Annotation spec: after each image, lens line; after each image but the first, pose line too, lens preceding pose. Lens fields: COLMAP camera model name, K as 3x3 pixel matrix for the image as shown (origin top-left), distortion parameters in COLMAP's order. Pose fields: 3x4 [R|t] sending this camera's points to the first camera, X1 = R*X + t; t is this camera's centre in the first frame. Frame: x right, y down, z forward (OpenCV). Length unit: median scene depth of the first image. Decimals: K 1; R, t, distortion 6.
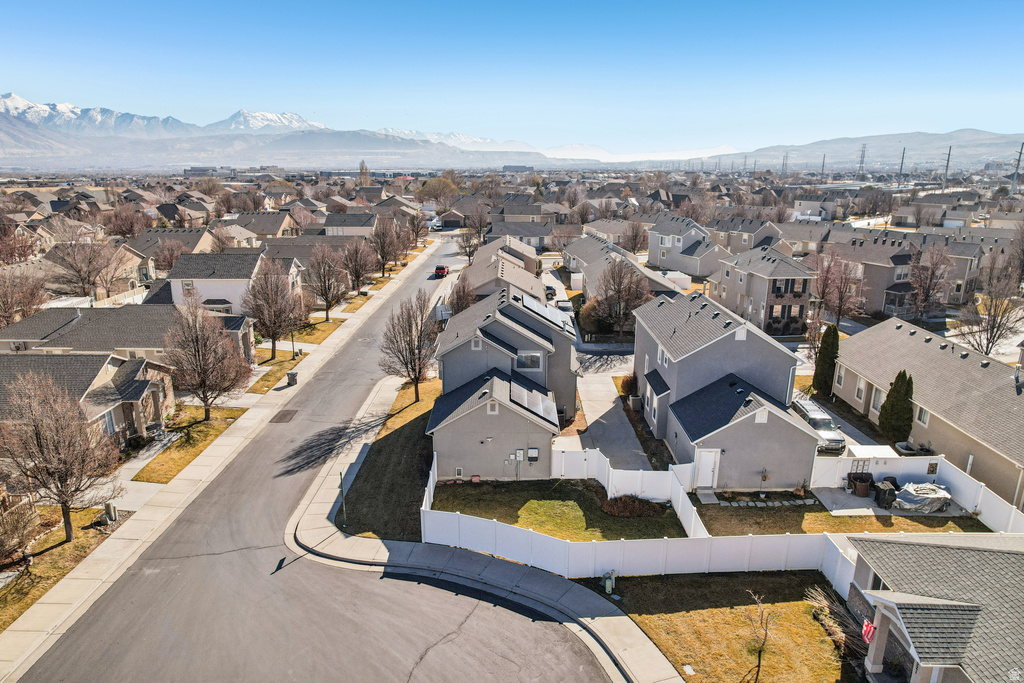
lens RADIAL K [[664.7, 0, 519.9], [0, 664.7, 345.5], [0, 0, 1]] dist [-0.079508, 0.069549]
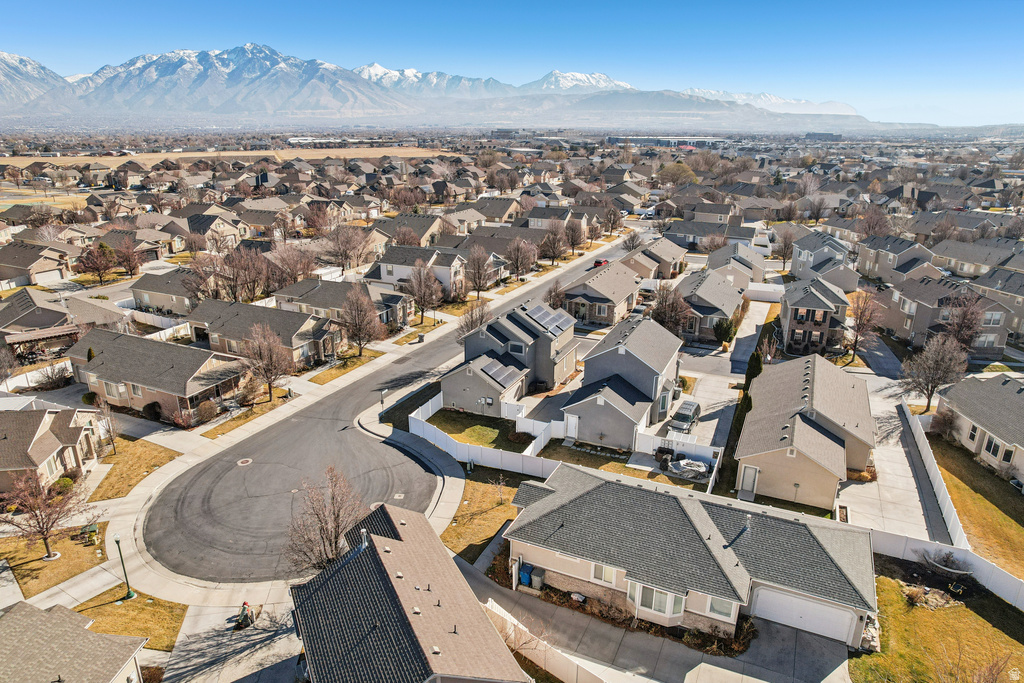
lens RADIAL K [[664.7, 0, 519.9], [0, 664.7, 345.5], [0, 0, 1]] dist [-0.079508, 0.069549]
pose [[0.909126, 0.136532, -0.393509, 0.657139], [-0.114908, 0.990300, 0.078122, -0.110567], [0.400358, -0.025805, 0.915995, -0.493111]]
